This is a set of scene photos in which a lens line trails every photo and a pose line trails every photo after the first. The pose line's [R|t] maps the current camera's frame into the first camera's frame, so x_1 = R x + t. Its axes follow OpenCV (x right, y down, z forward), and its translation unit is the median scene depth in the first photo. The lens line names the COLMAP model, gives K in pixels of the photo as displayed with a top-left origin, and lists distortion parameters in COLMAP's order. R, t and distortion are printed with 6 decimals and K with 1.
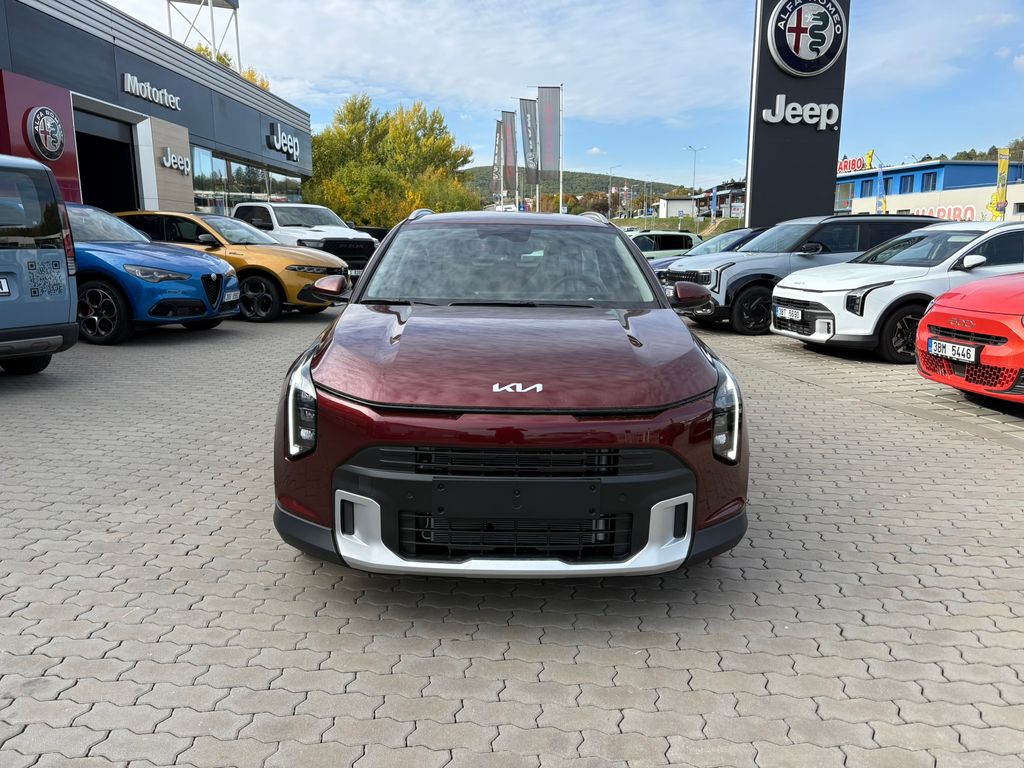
lens RADIAL K [[770.1, 0, 509.0], [0, 770.1, 384.7], [0, 0, 1]] dist [0.062769, -0.052035]
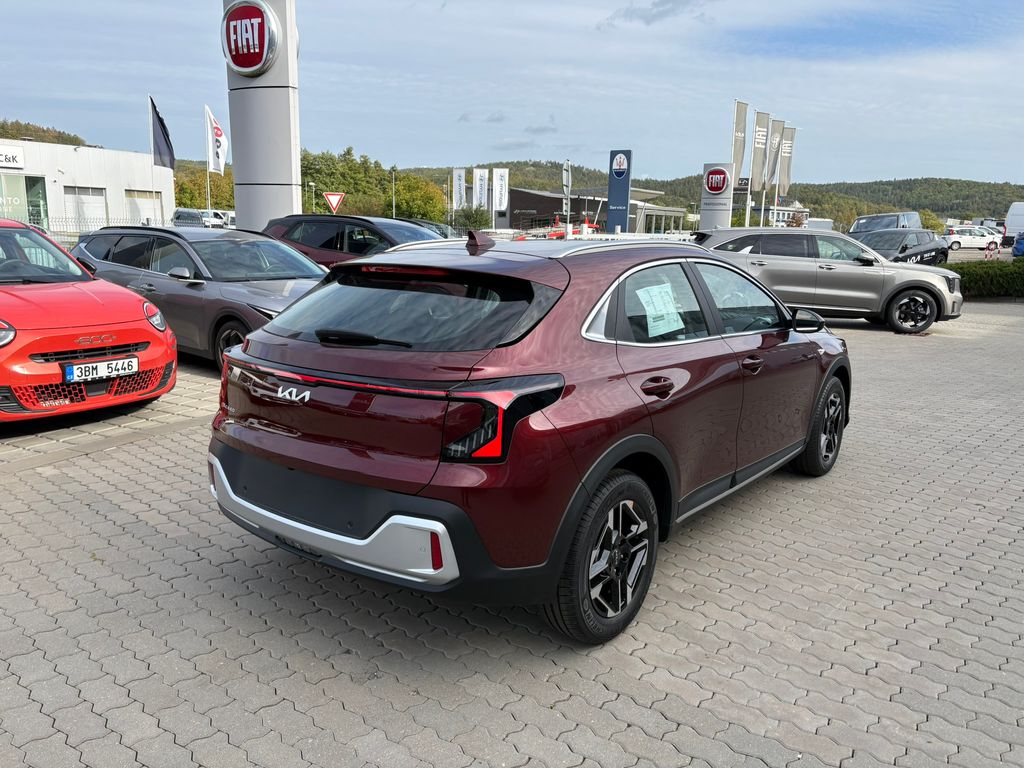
lens RADIAL K [[770.1, 0, 509.0], [0, 770.1, 384.7], [0, 0, 1]] dist [0.062769, -0.052035]
pose [[-0.775845, -0.143296, 0.614436, -0.401067], [0.093632, 0.936932, 0.336737, -0.303474], [-0.623937, 0.318787, -0.713497, 1.399778]]
